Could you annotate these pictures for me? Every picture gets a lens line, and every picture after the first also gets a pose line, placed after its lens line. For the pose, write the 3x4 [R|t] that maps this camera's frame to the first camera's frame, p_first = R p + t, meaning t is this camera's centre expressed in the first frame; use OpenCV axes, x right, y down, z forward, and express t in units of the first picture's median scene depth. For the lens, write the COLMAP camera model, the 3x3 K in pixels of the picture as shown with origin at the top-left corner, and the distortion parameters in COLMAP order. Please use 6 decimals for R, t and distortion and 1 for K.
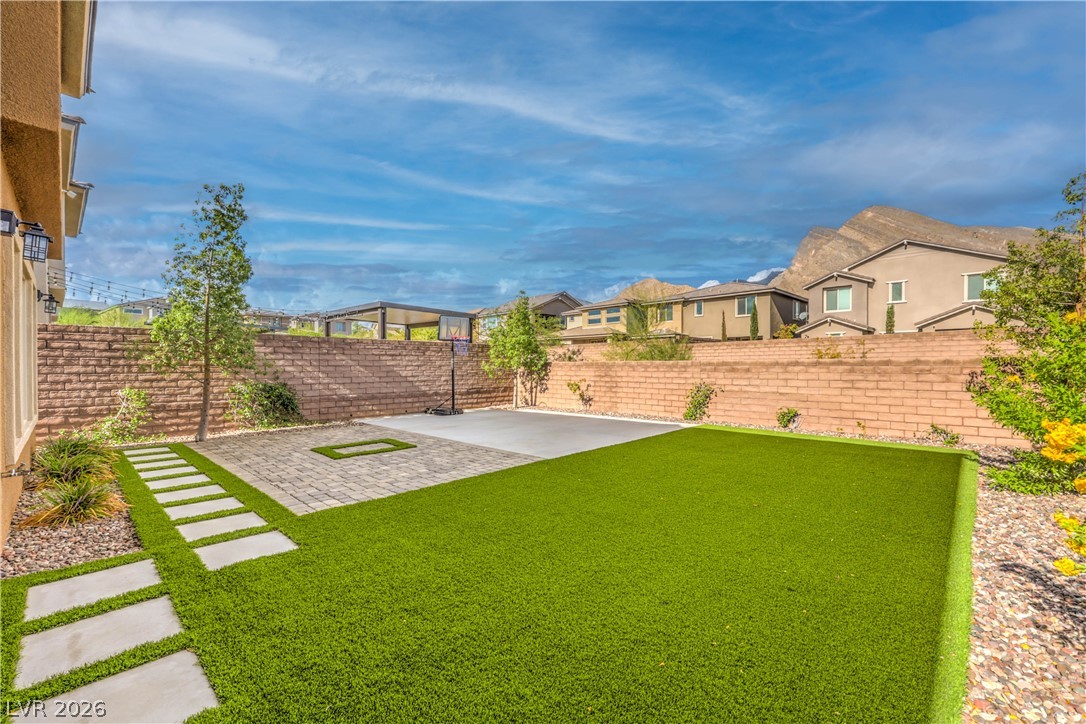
lens RADIAL K [[442.0, 0, 543.0], [0, 442.0, 362.0], [0, 0, 1]] dist [-0.002427, -0.000178]
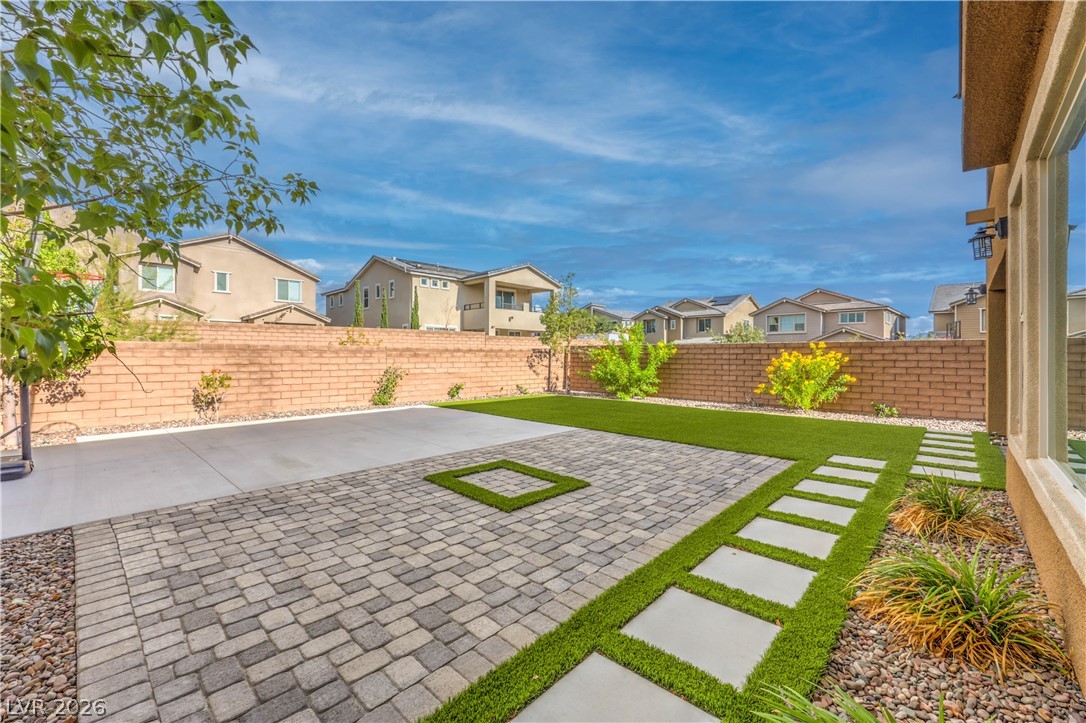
lens RADIAL K [[445.9, 0, 543.0], [0, 445.9, 361.5], [0, 0, 1]] dist [0.000417, 0.000062]
pose [[-0.020903, -0.012472, 0.999704, -0.706543], [-0.014218, 0.999825, 0.012176, 0.015071], [-0.999680, -0.013960, -0.021077, 0.675145]]
